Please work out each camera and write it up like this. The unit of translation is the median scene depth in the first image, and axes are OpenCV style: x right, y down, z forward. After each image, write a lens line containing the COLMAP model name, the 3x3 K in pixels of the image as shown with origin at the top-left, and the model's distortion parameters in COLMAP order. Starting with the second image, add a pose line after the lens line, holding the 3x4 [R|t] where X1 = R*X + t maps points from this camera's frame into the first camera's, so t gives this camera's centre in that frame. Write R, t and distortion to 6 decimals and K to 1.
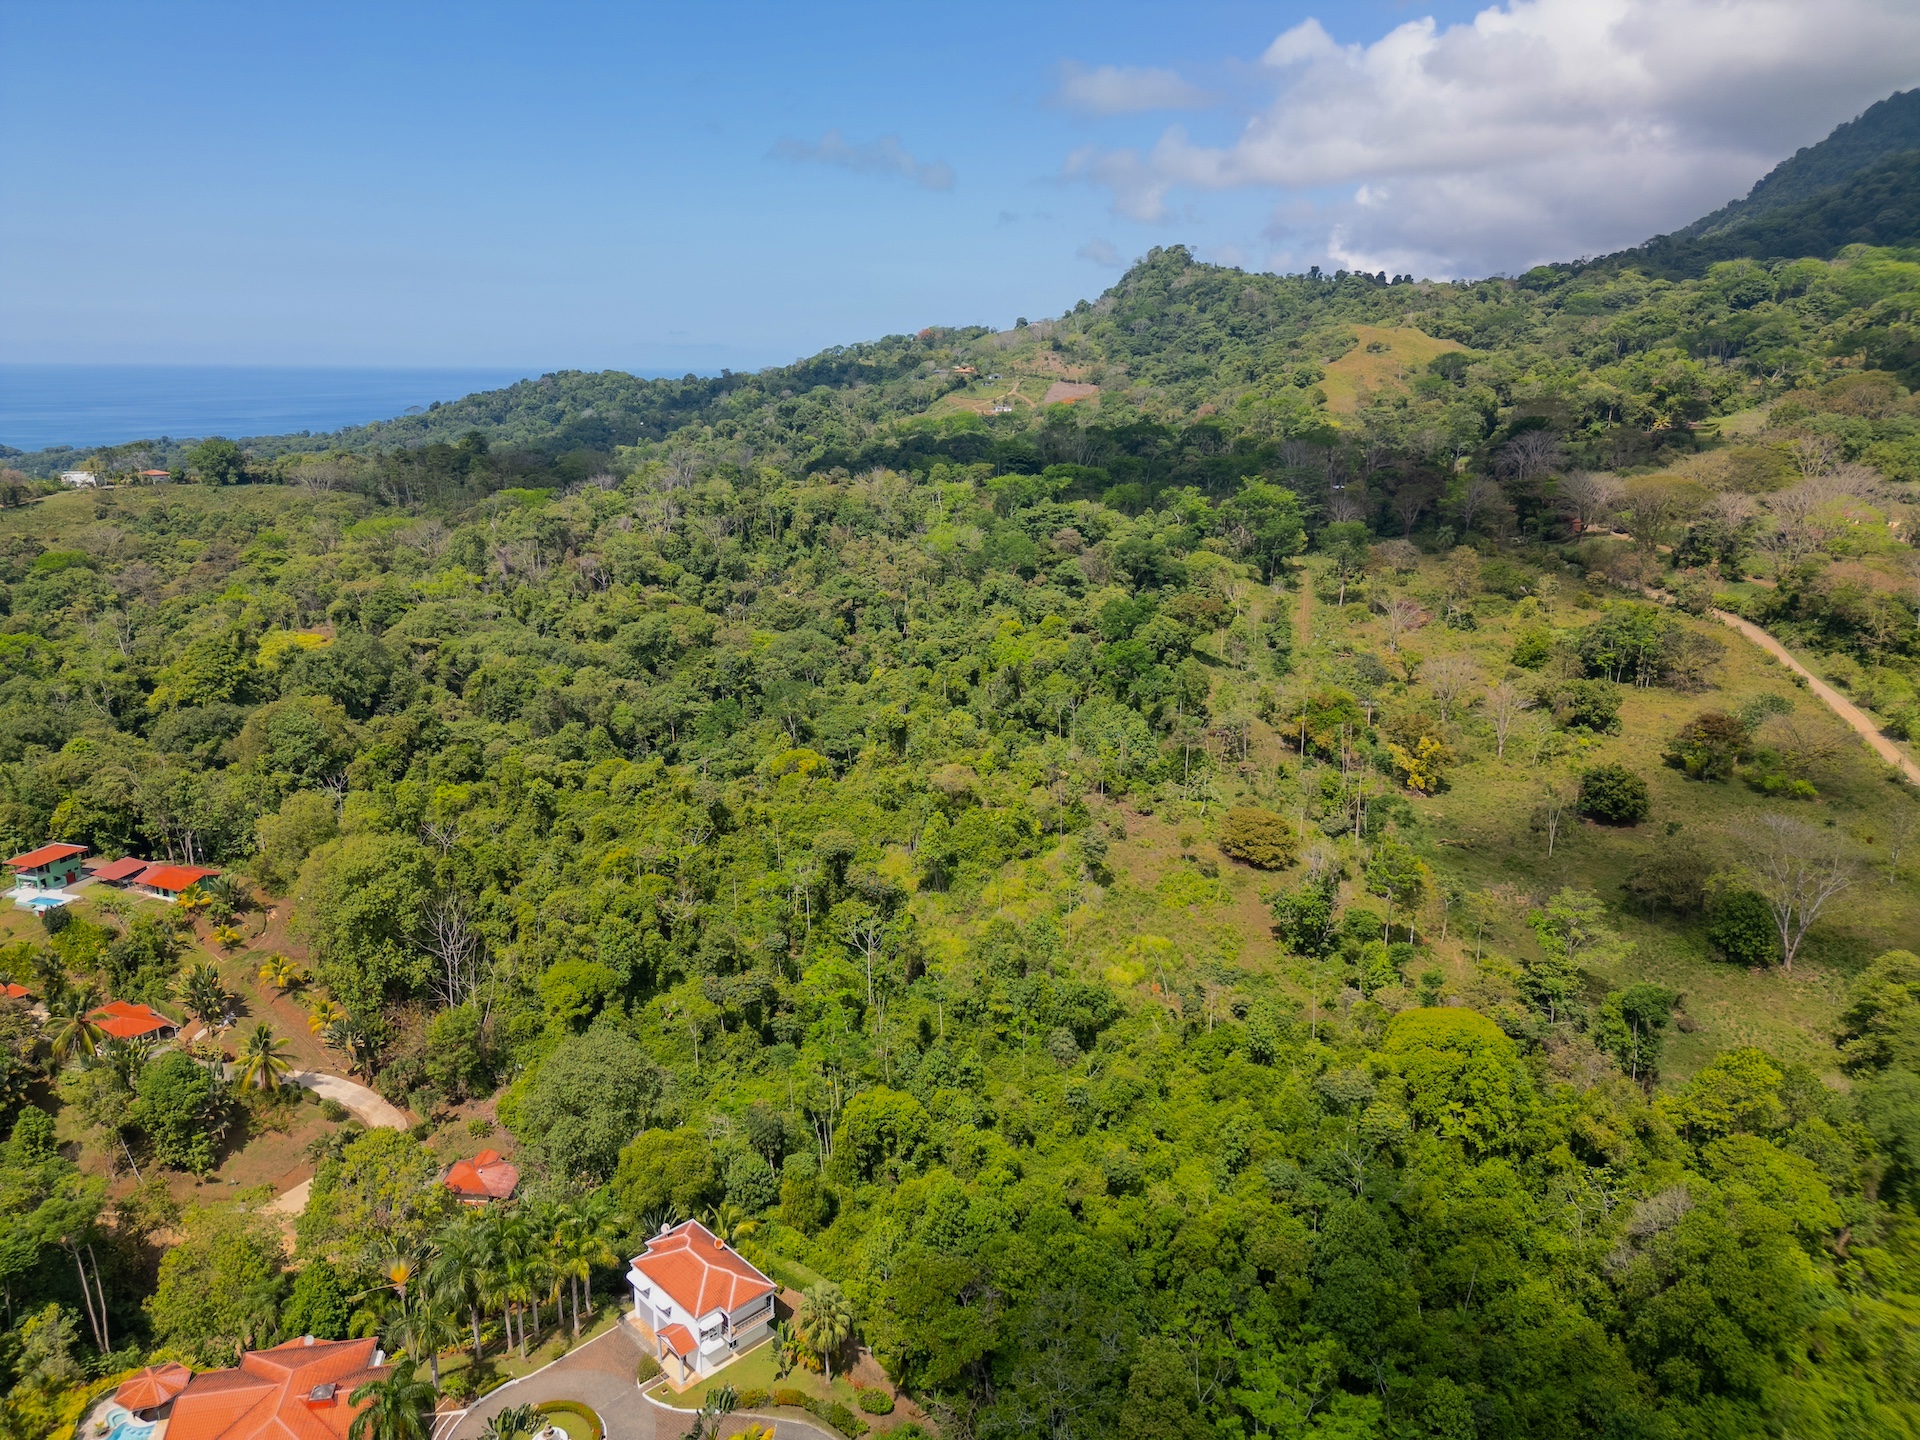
lens RADIAL K [[1352.5, 0, 957.9], [0, 1352.5, 728.1], [0, 0, 1]] dist [0.078636, -0.087552]
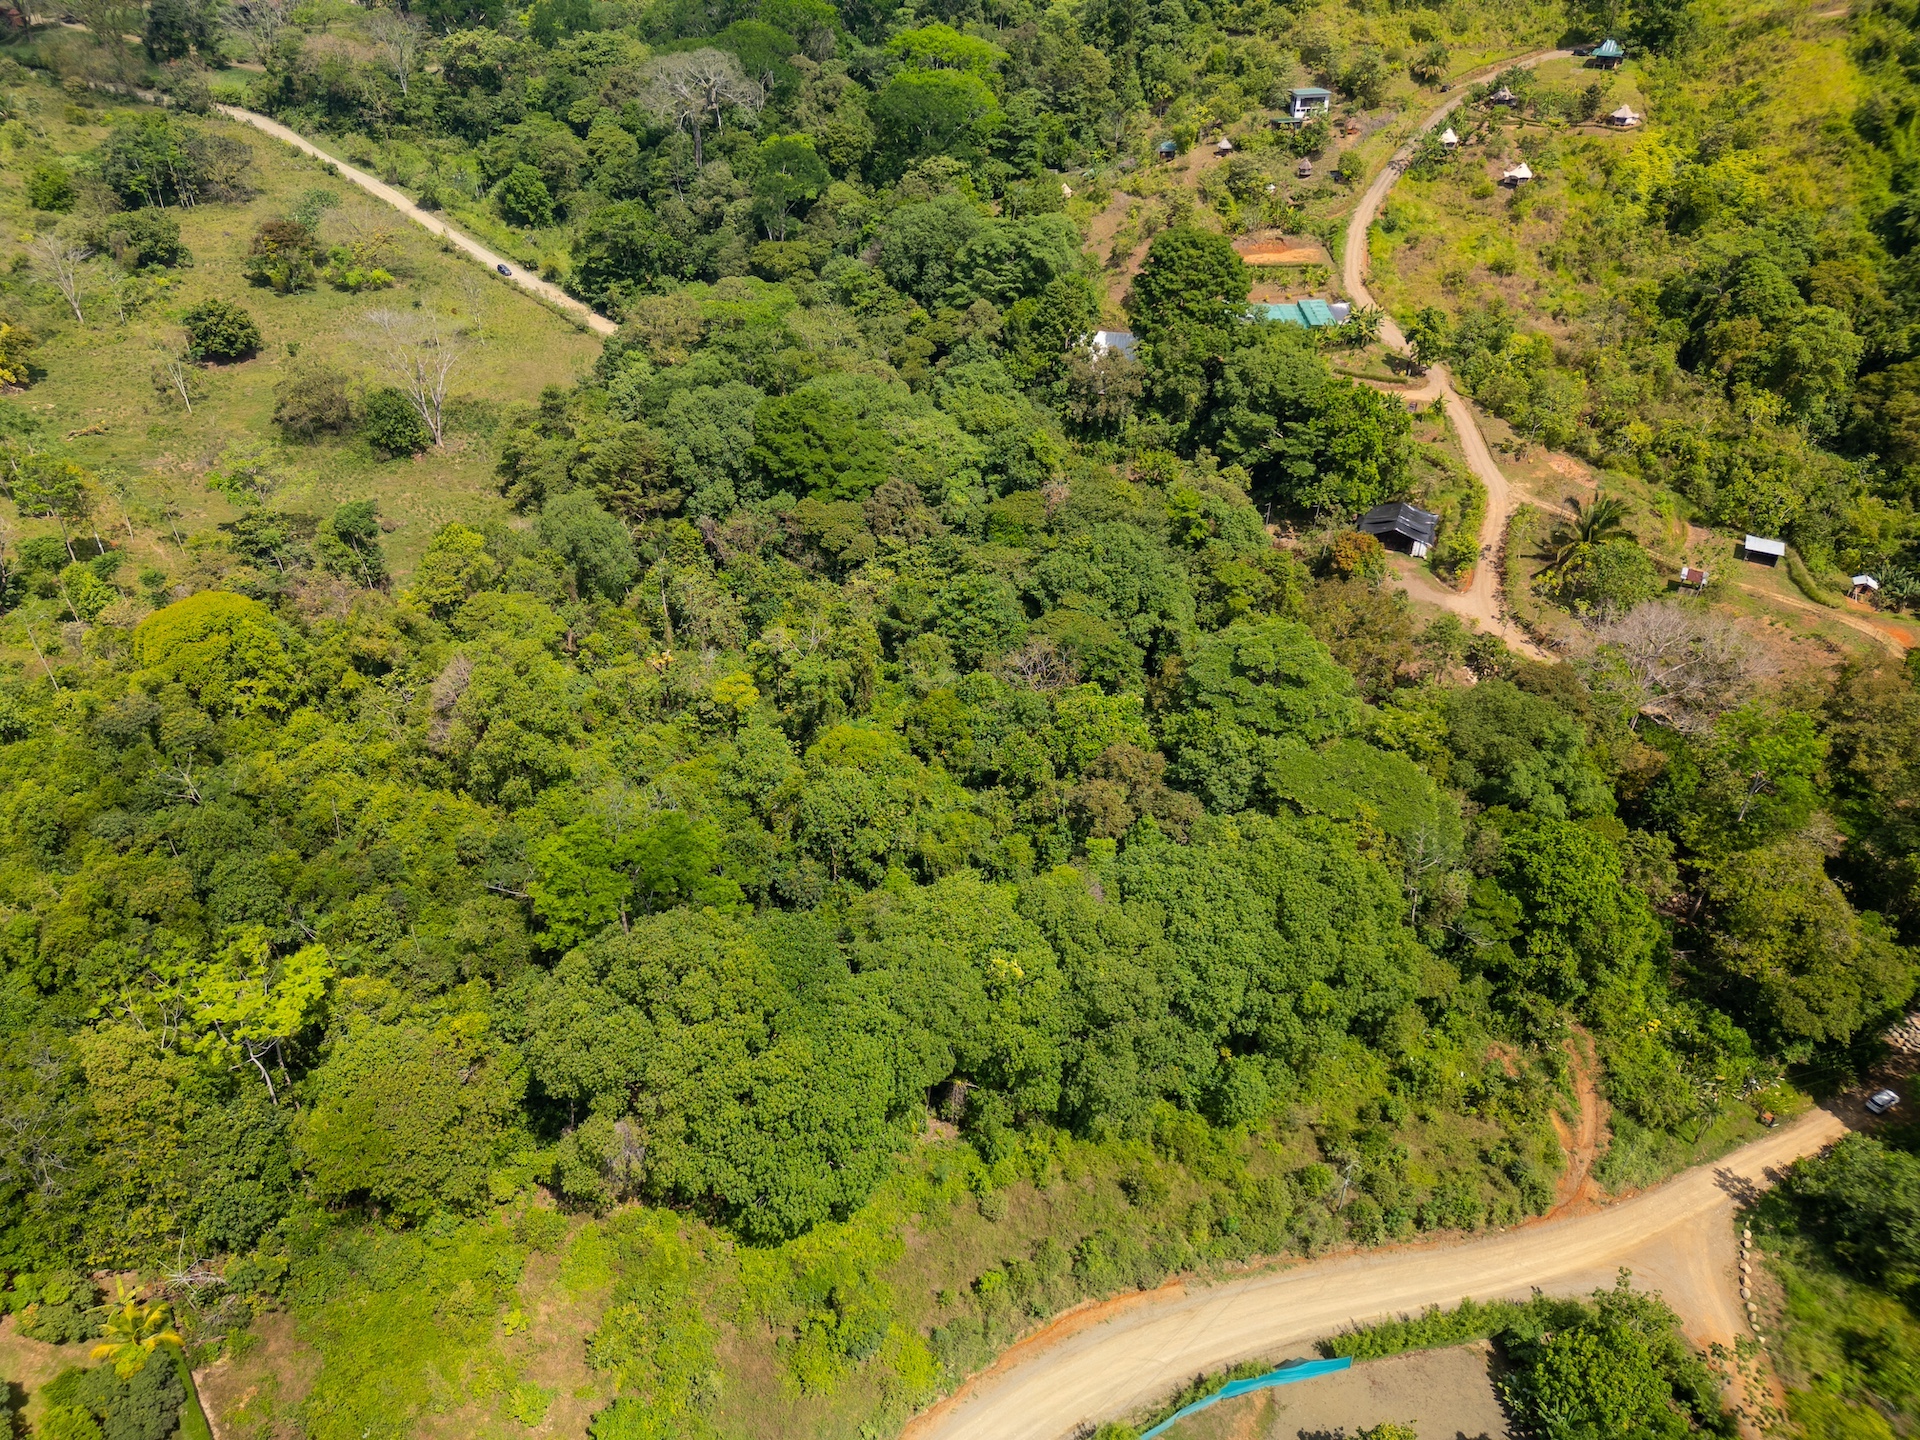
lens RADIAL K [[1352.4, 0, 954.4], [0, 1352.4, 721.8], [0, 0, 1]] dist [0.089305, -0.087875]
pose [[0.557774, -0.469165, 0.684669, -0.032298], [0.217499, 0.878704, 0.424939, -0.010882], [-0.800988, -0.088105, 0.592162, -0.020213]]
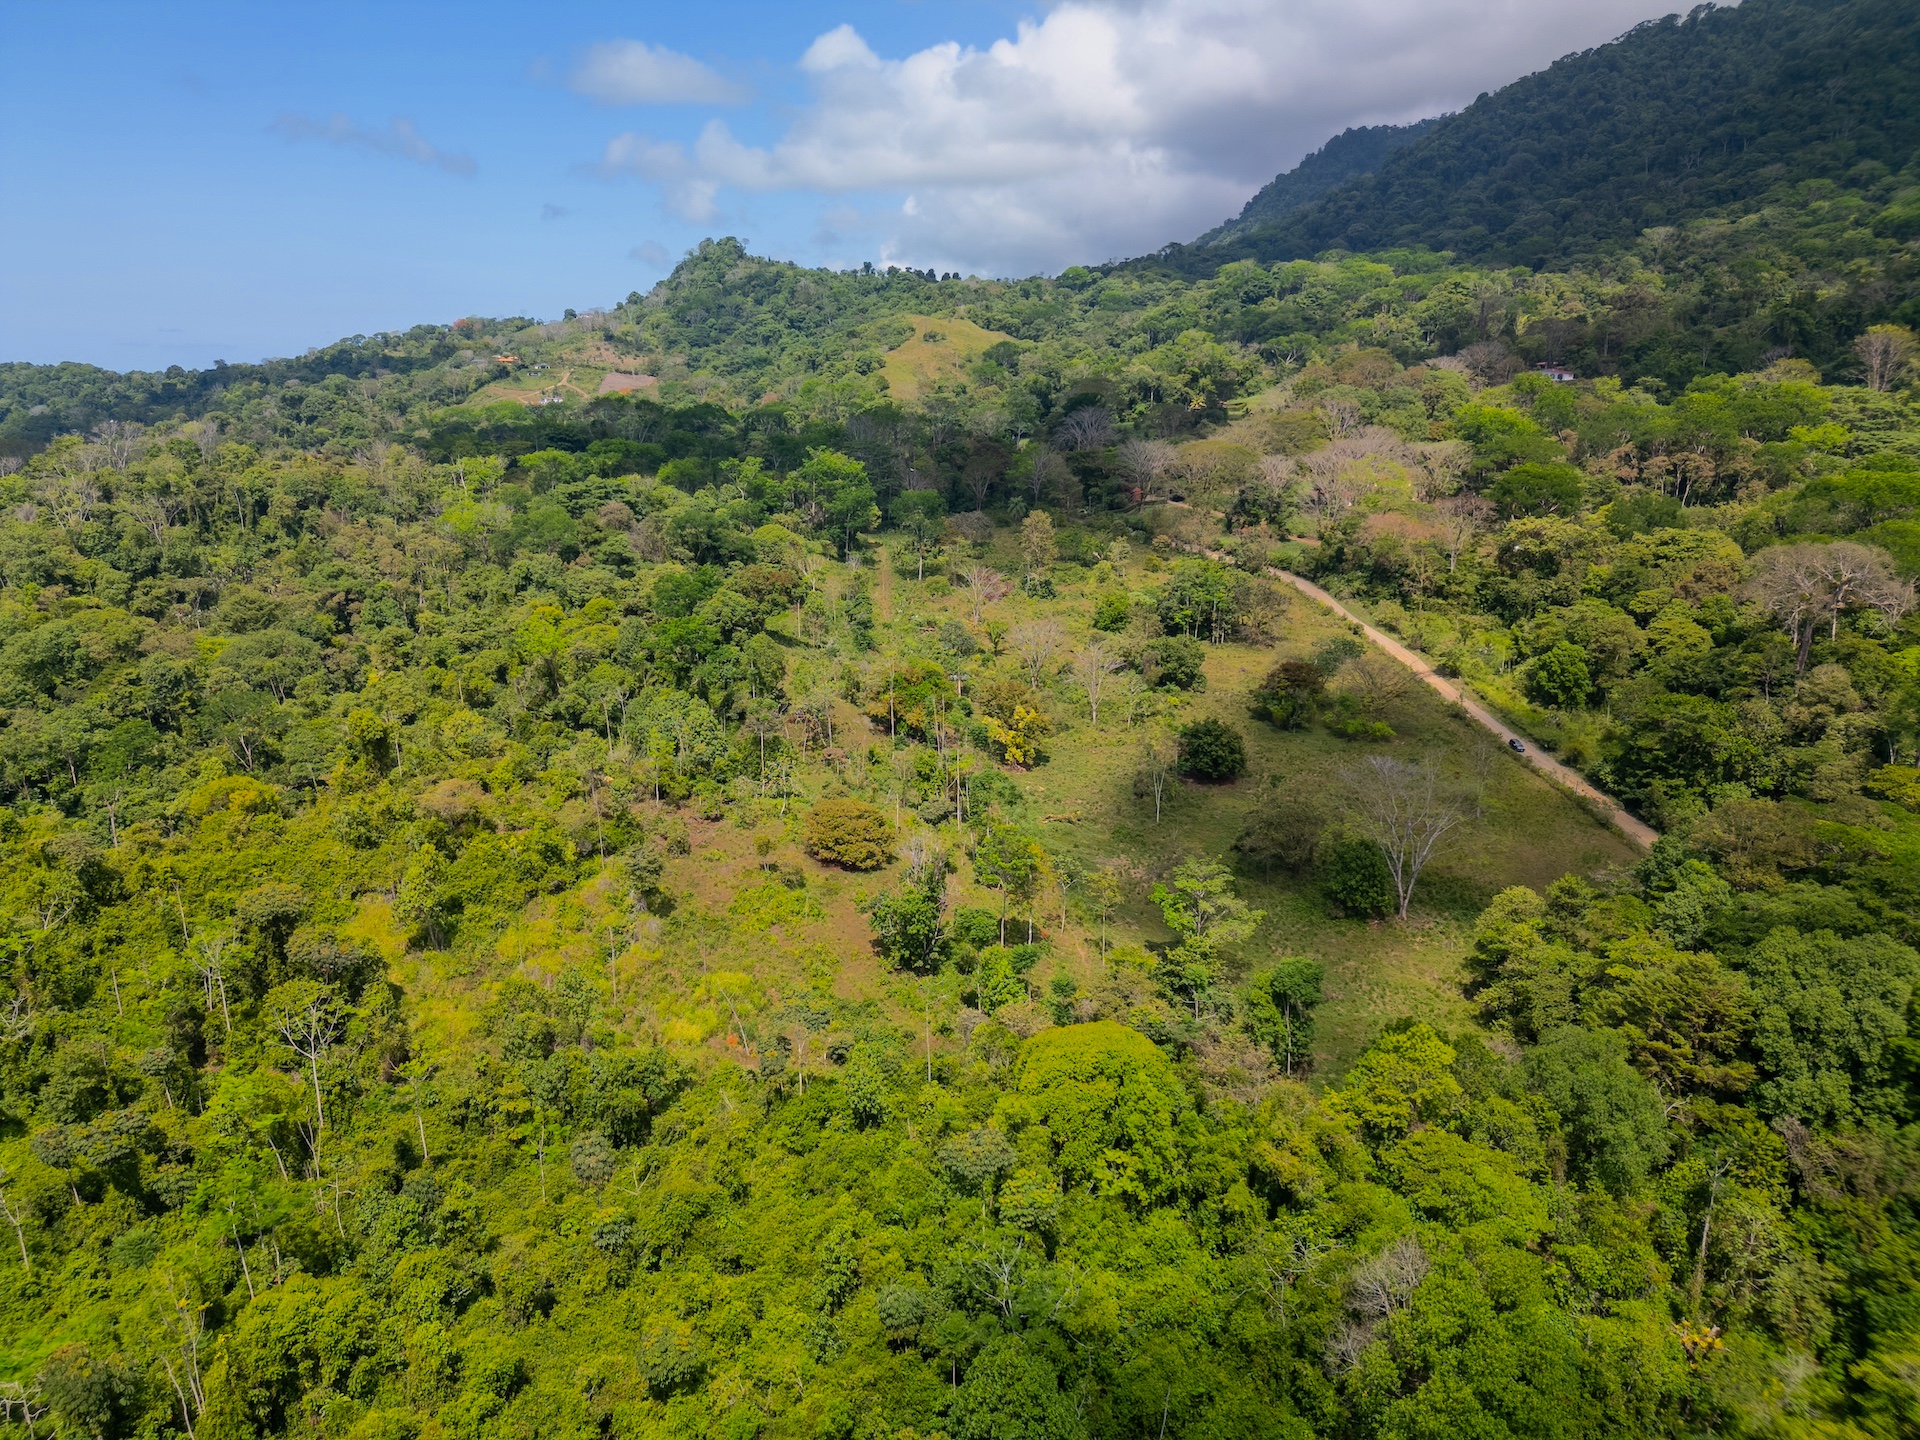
lens RADIAL K [[1352.5, 0, 957.9], [0, 1352.5, 728.1], [0, 0, 1]] dist [0.078636, -0.087552]
pose [[0.953719, -0.075134, 0.291161, 0.041904], [0.076564, 0.997043, 0.006494, 0.013436], [-0.290788, 0.016099, 0.956652, 0.161321]]
